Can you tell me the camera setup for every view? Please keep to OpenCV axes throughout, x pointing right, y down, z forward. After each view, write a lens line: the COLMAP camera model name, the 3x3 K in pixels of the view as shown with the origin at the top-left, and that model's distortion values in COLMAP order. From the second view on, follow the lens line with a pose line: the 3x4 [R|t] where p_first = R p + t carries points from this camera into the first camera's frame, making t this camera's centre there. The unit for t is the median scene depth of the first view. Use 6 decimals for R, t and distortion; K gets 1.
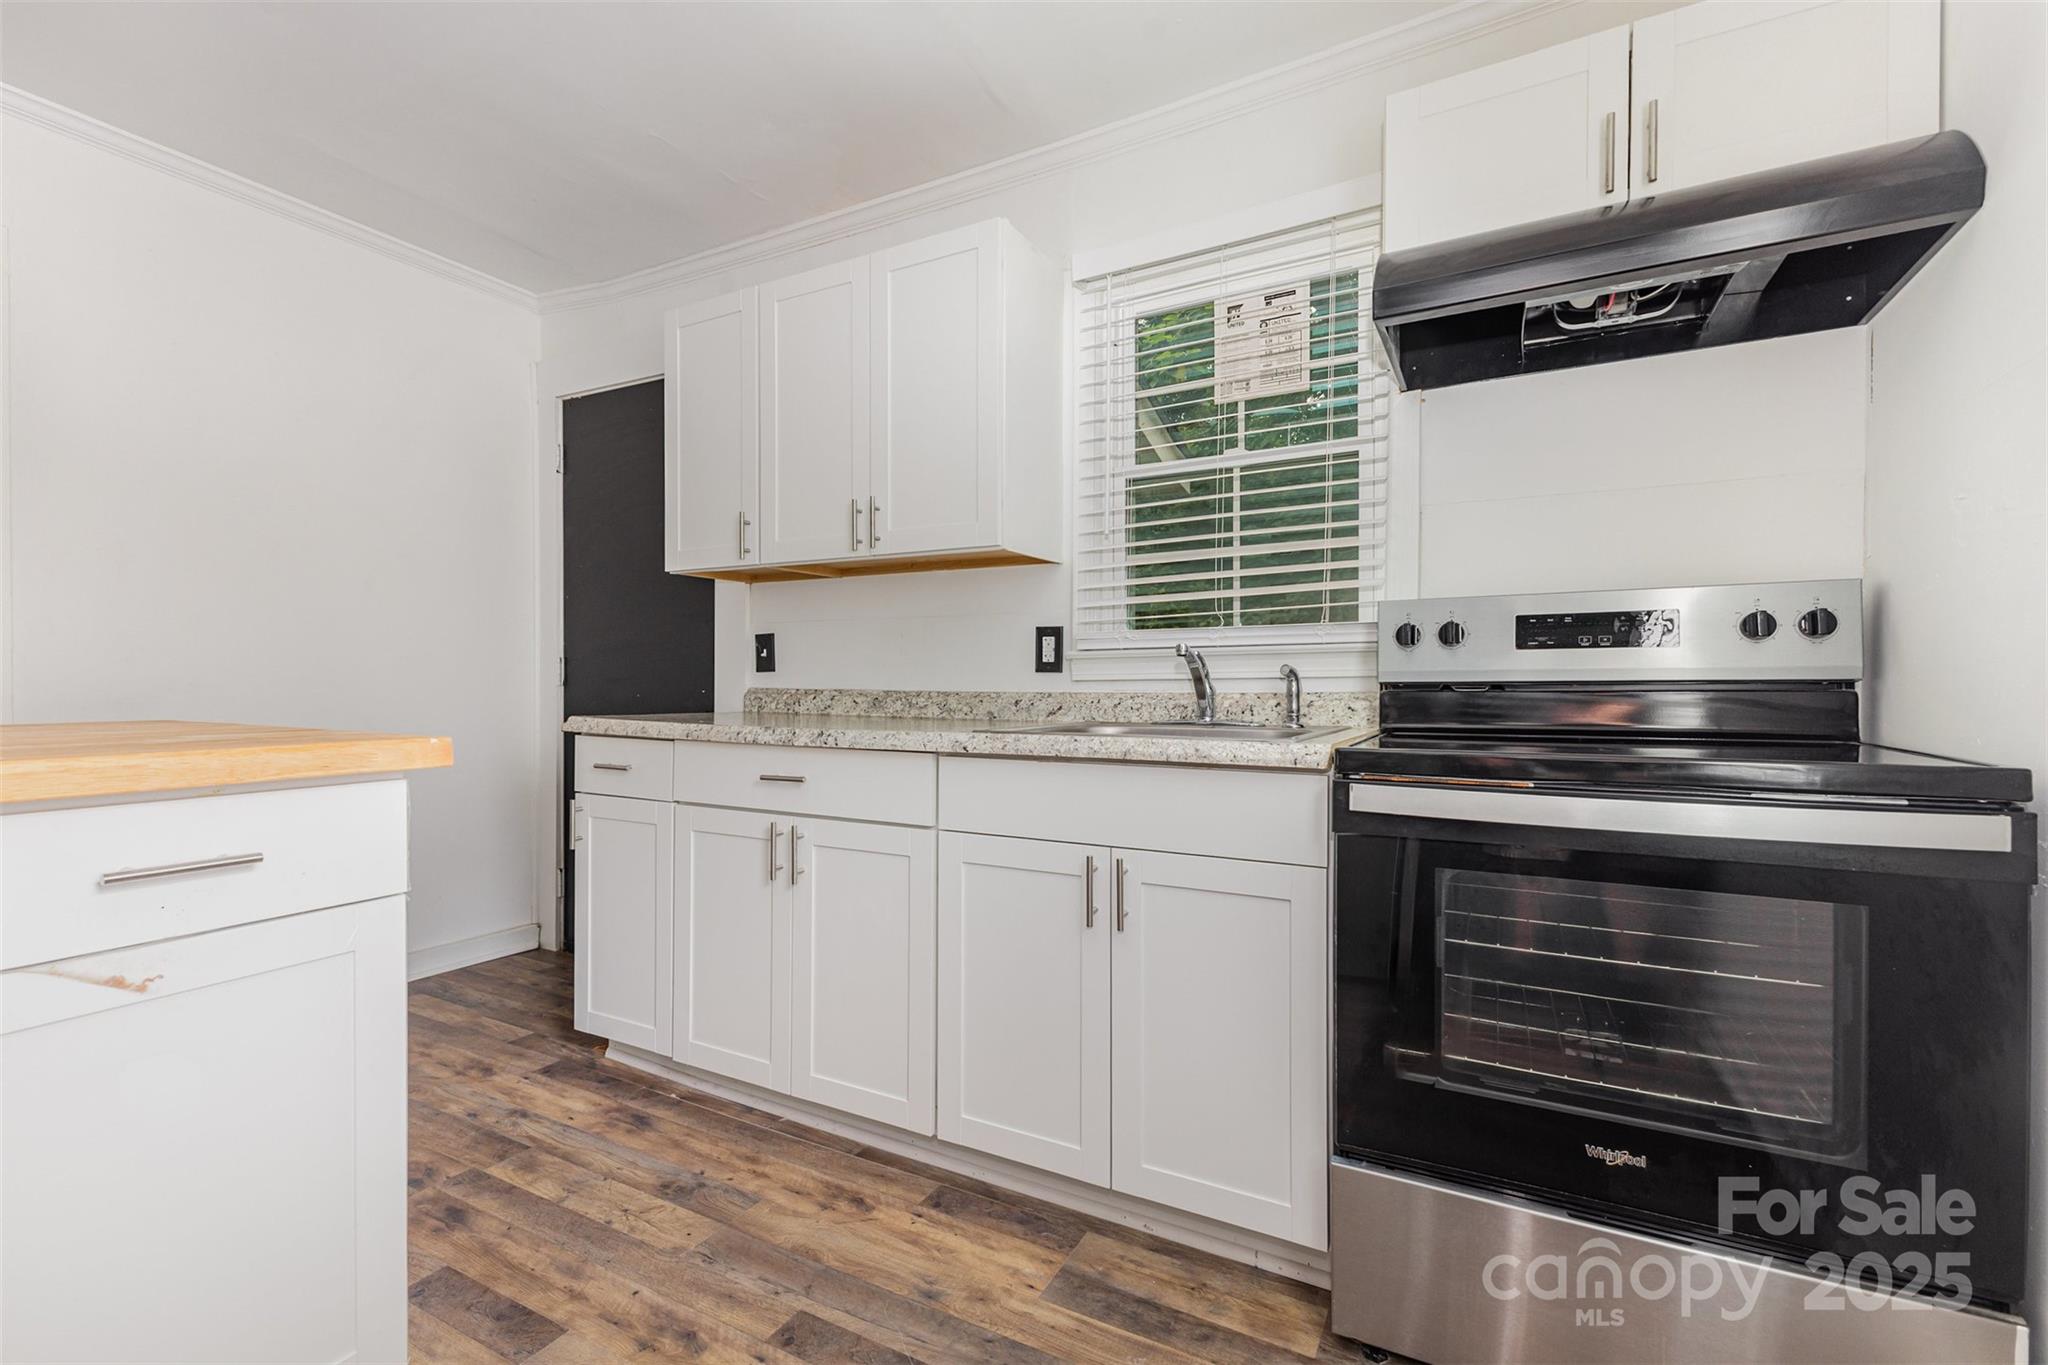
lens RADIAL K [[895.8, 0, 1041.1], [0, 895.8, 686.0], [0, 0, 1]] dist [0.010931, -0.000496]
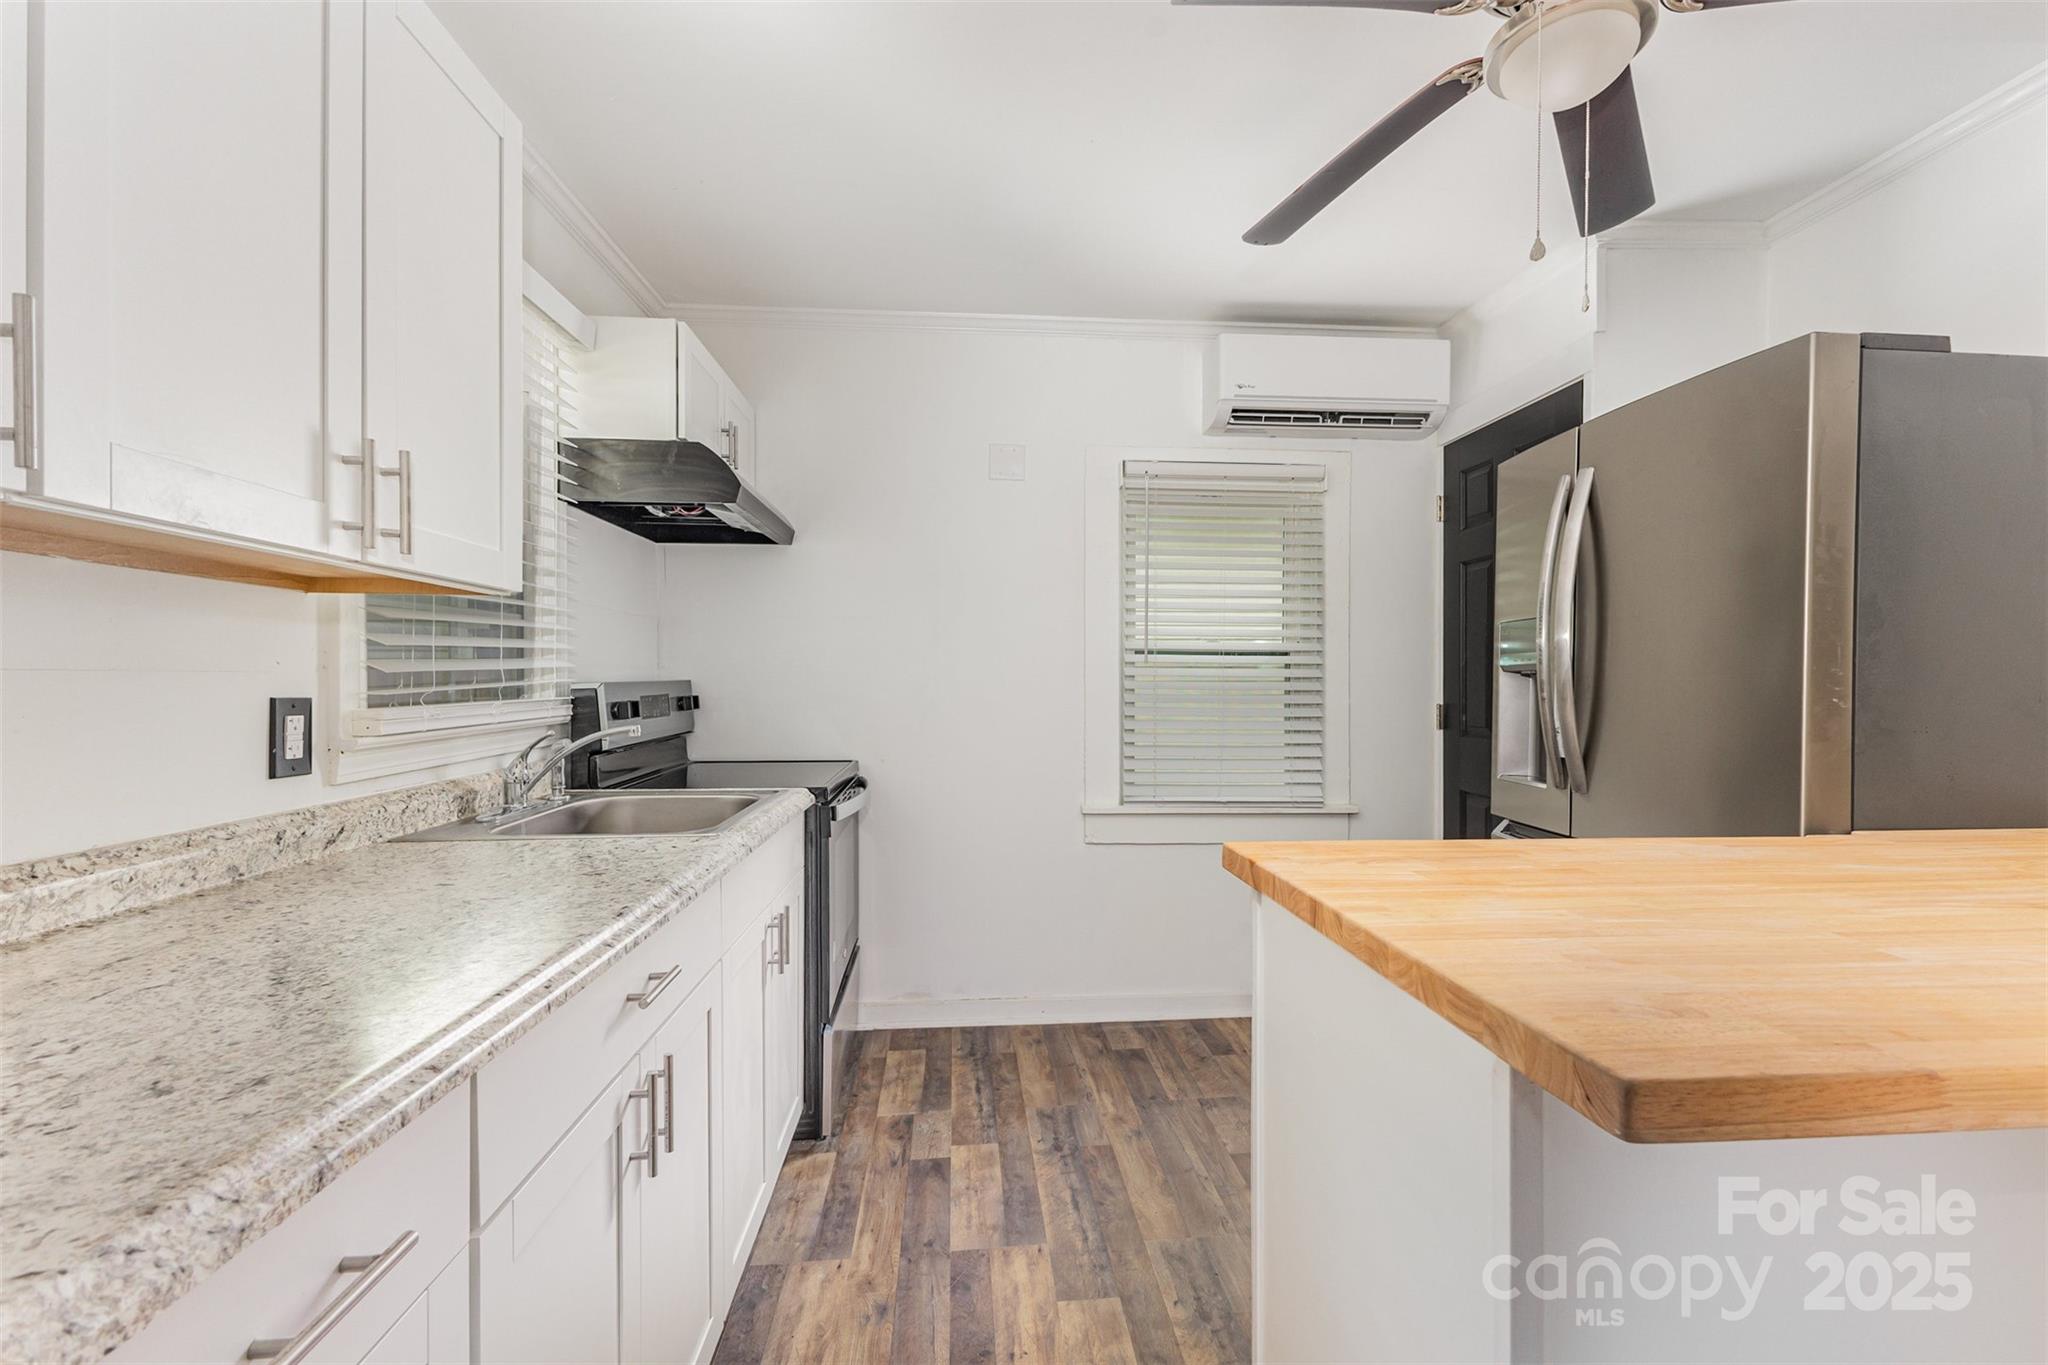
lens RADIAL K [[895.8, 0, 1041.1], [0, 895.8, 686.0], [0, 0, 1]] dist [0.010931, -0.000496]
pose [[-0.546578, -0.006116, 0.837386, -0.811116], [0.007528, 0.999897, 0.012216, -0.084141], [-0.837374, 0.012981, -0.546476, 0.993335]]
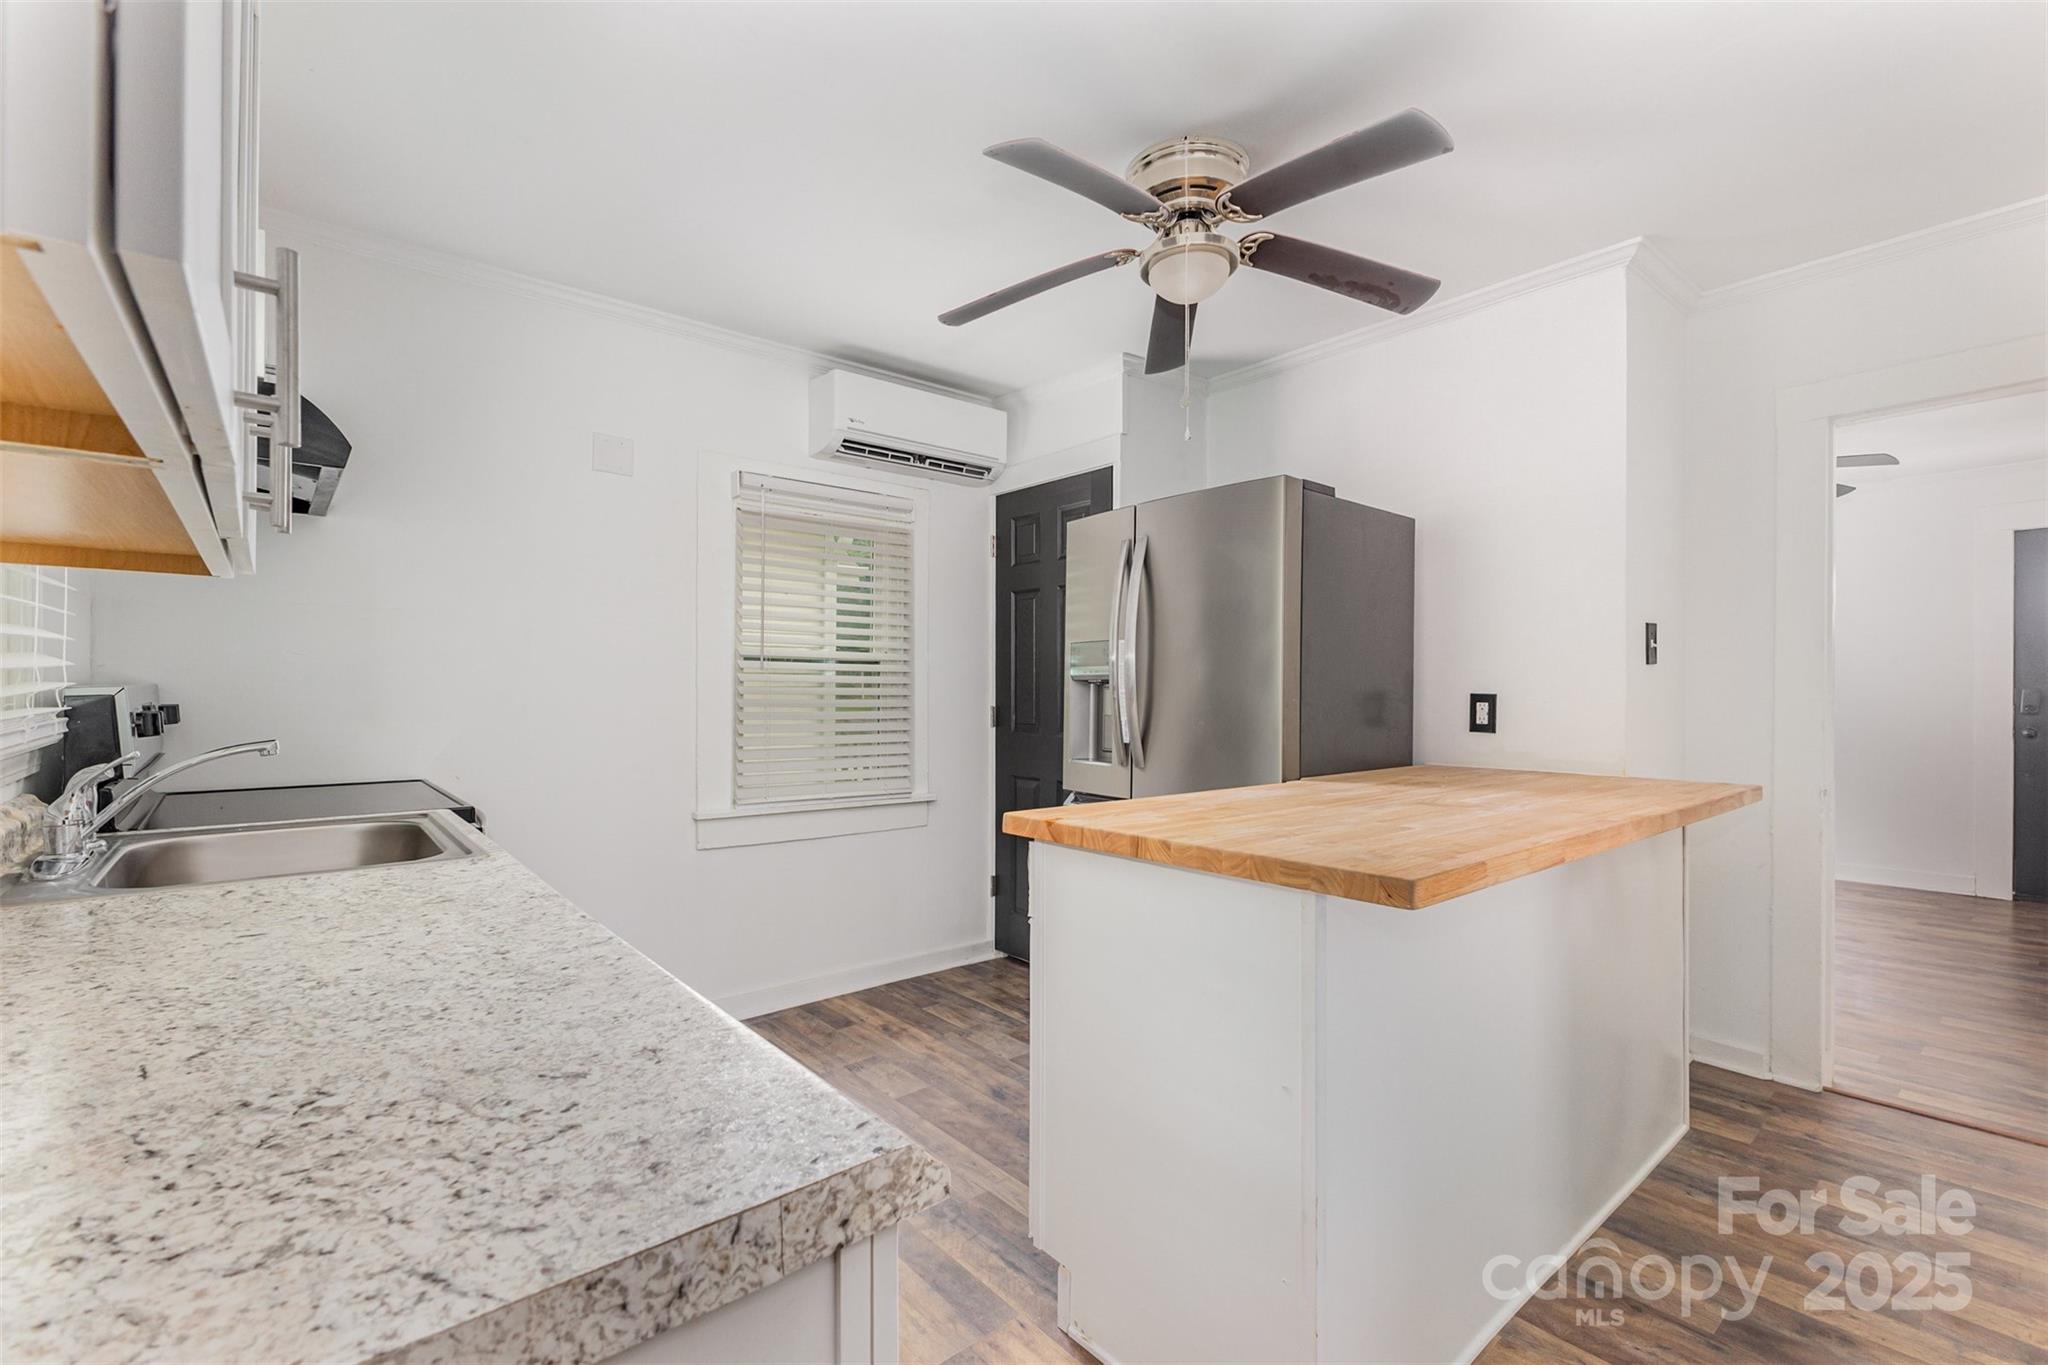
lens RADIAL K [[895.8, 0, 1041.1], [0, 895.8, 686.0], [0, 0, 1]] dist [0.010931, -0.000496]
pose [[-0.931318, -0.002302, 0.364200, -0.676231], [0.000782, 0.999965, 0.008321, -0.086219], [-0.364206, 0.008034, -0.931284, 1.284221]]
